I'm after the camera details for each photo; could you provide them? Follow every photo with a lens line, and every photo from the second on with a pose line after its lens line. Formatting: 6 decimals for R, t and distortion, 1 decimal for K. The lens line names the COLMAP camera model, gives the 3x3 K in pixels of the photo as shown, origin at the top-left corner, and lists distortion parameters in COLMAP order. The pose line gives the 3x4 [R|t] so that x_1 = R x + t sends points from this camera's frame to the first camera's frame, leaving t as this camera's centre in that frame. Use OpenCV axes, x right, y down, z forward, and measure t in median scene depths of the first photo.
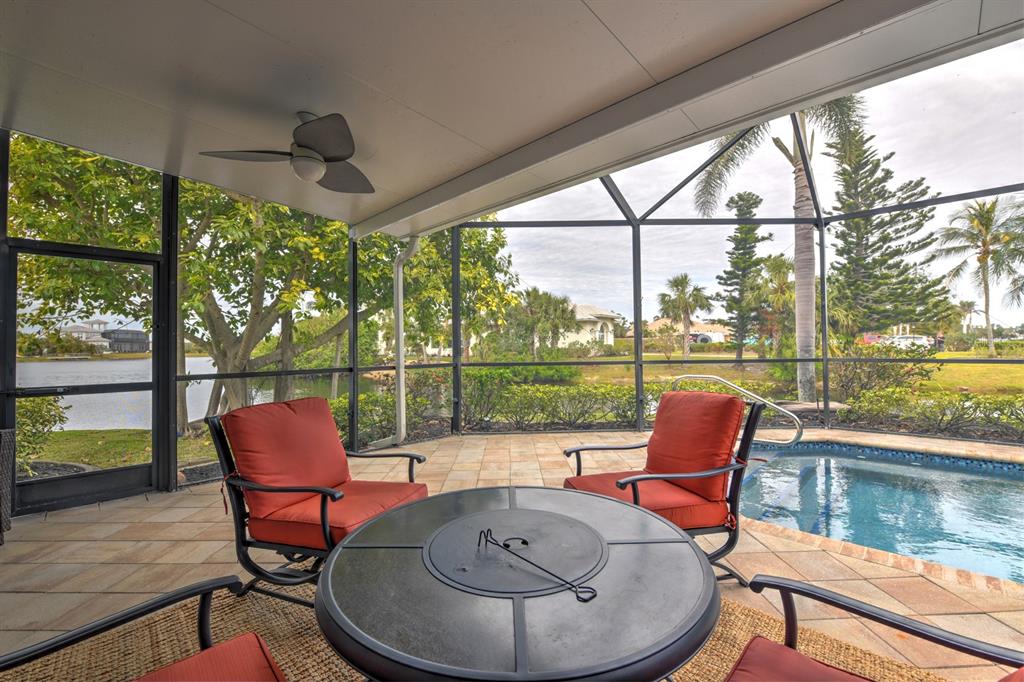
lens RADIAL K [[431.9, 0, 506.0], [0, 431.9, 341.2], [0, 0, 1]] dist [-0.002700, -0.001775]
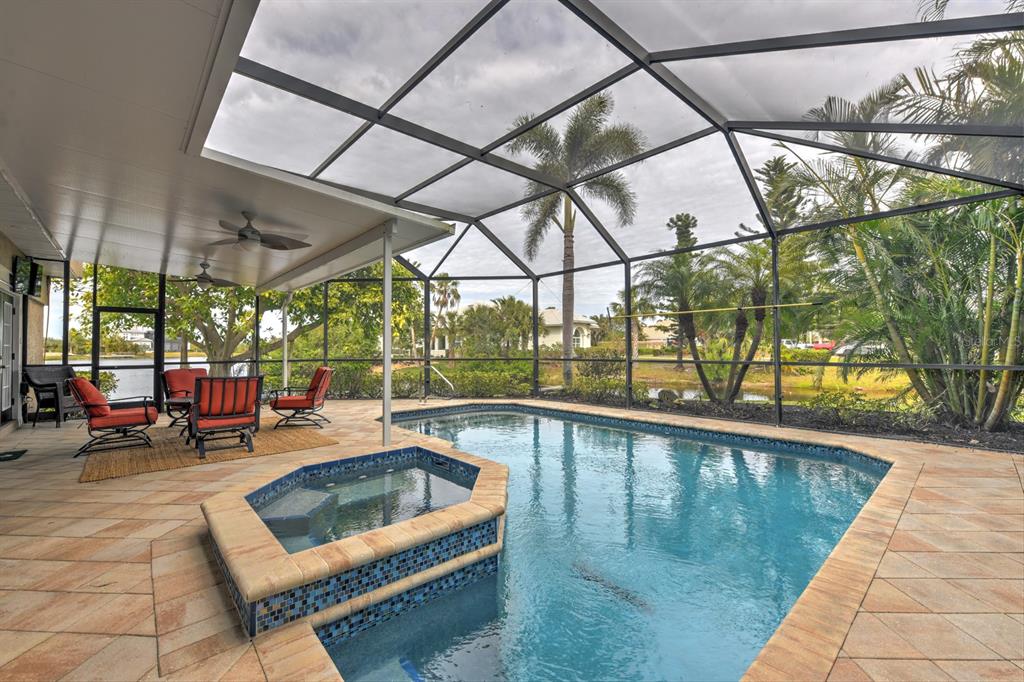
lens RADIAL K [[431.9, 0, 503.6], [0, 431.9, 348.6], [0, 0, 1]] dist [-0.002700, -0.001775]
pose [[0.998122, 0.006909, -0.060871, 0.188487], [-0.006134, 0.999898, 0.012900, -0.005388], [0.060954, -0.012502, 0.998062, -0.187786]]
